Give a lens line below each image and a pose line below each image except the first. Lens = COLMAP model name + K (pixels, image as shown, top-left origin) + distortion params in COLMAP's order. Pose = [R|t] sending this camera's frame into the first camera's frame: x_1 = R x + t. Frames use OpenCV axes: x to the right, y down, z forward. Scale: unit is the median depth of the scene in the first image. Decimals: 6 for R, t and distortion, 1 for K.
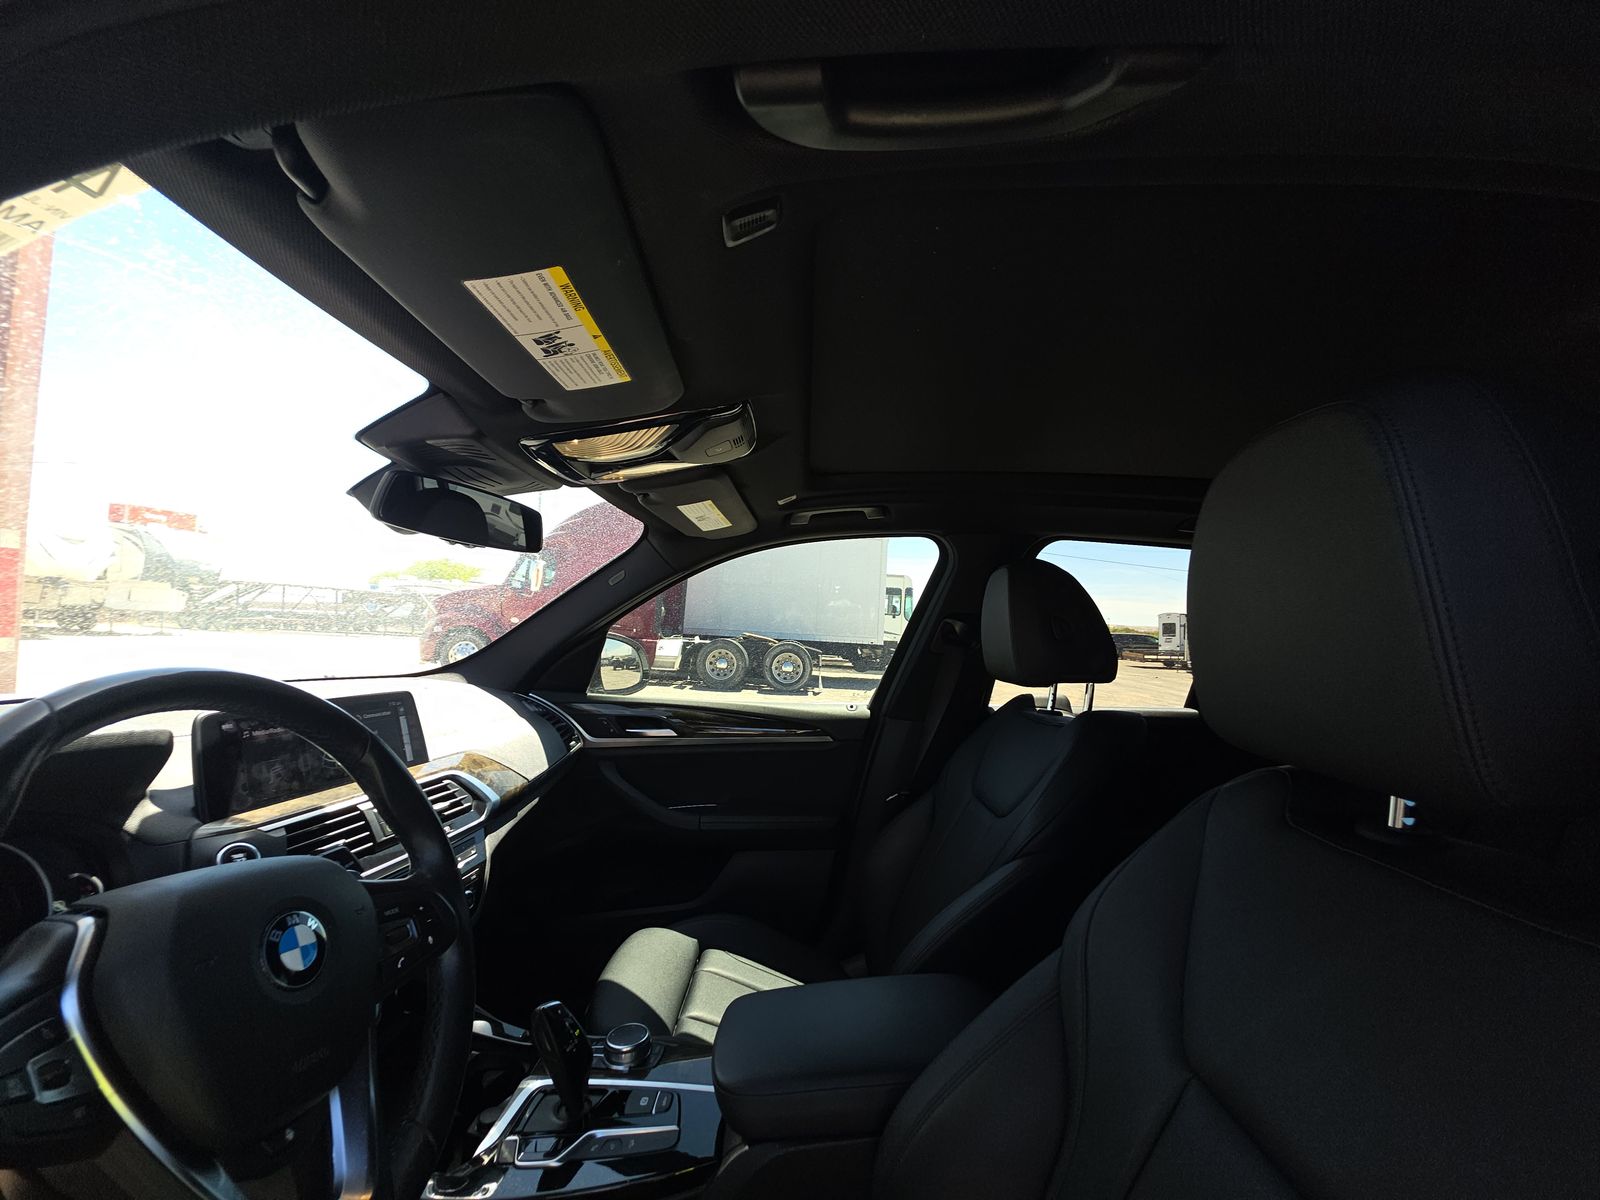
lens RADIAL K [[637.0, 0, 796.9], [0, 637.0, 592.9], [0, 0, 1]] dist [0.007847, -0.006320]
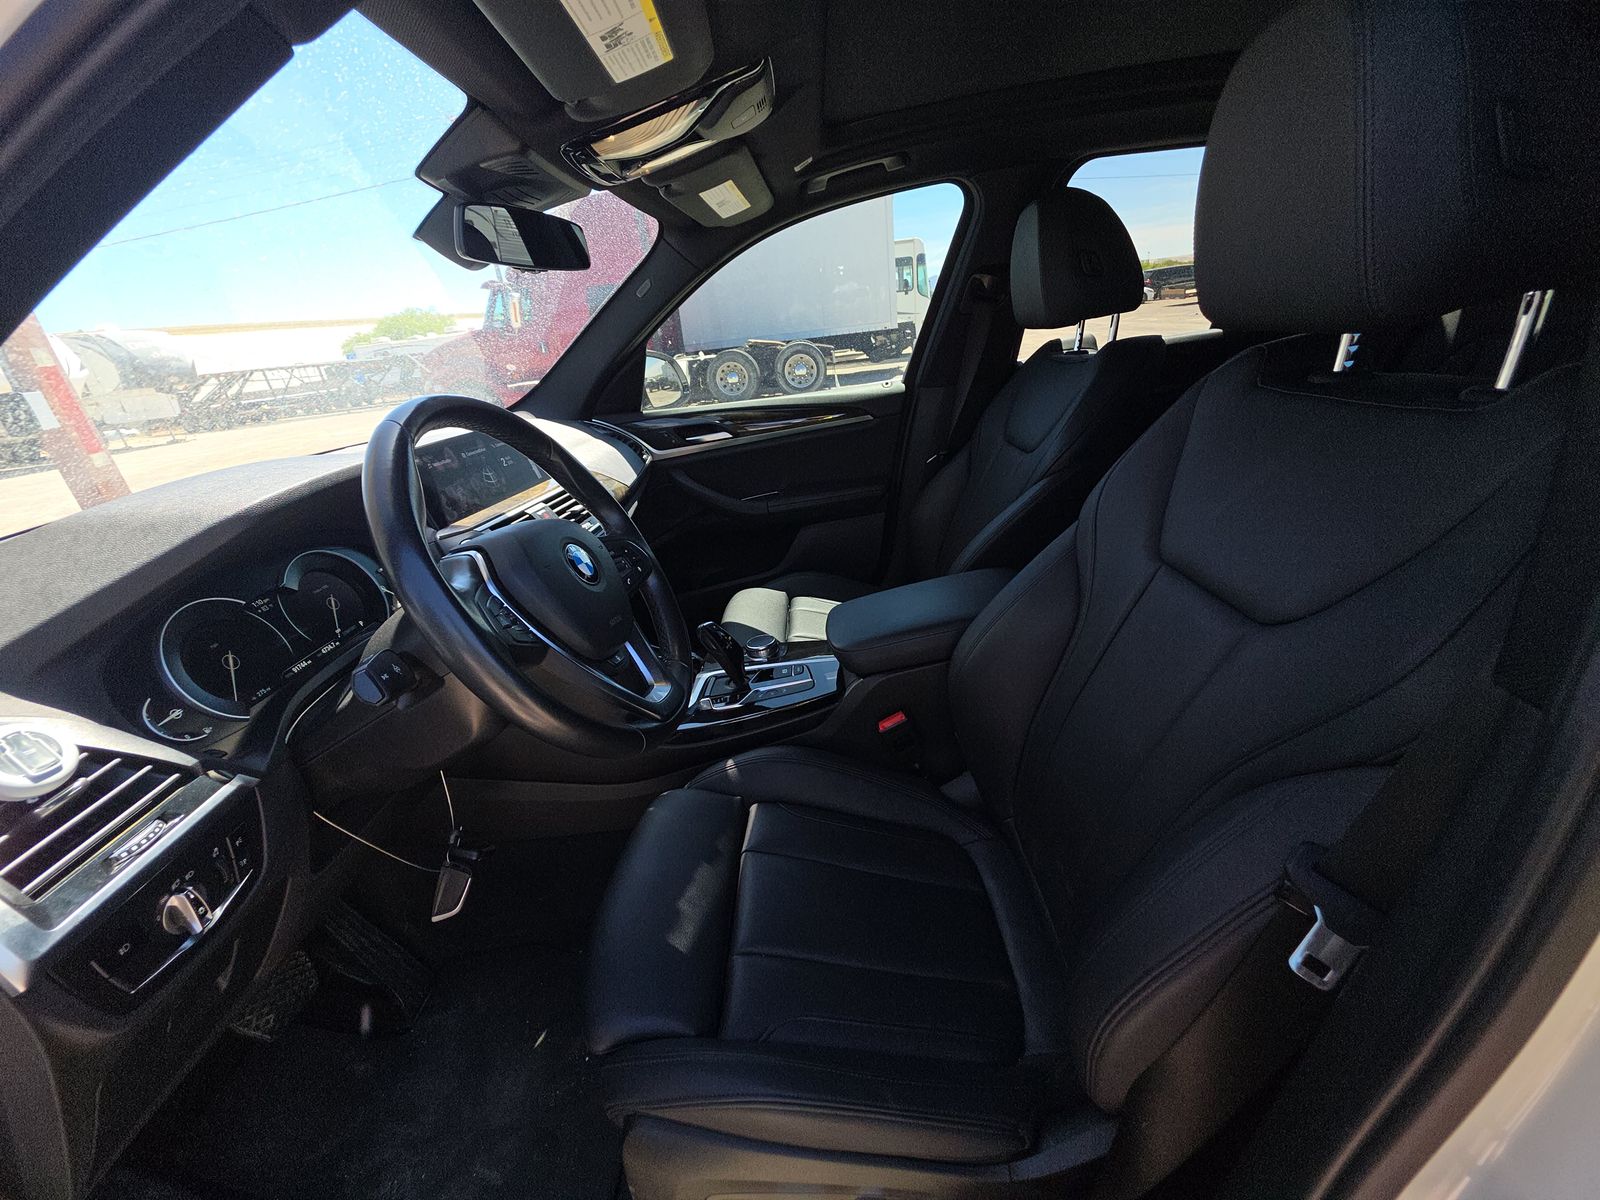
lens RADIAL K [[637.0, 0, 796.9], [0, 637.0, 600.5], [0, 0, 1]] dist [0.007847, -0.006320]
pose [[0.987185, -0.144130, -0.068500, -0.053871], [0.159555, 0.883975, 0.439466, 0.009607], [-0.002788, -0.444764, 0.895644, -0.146078]]
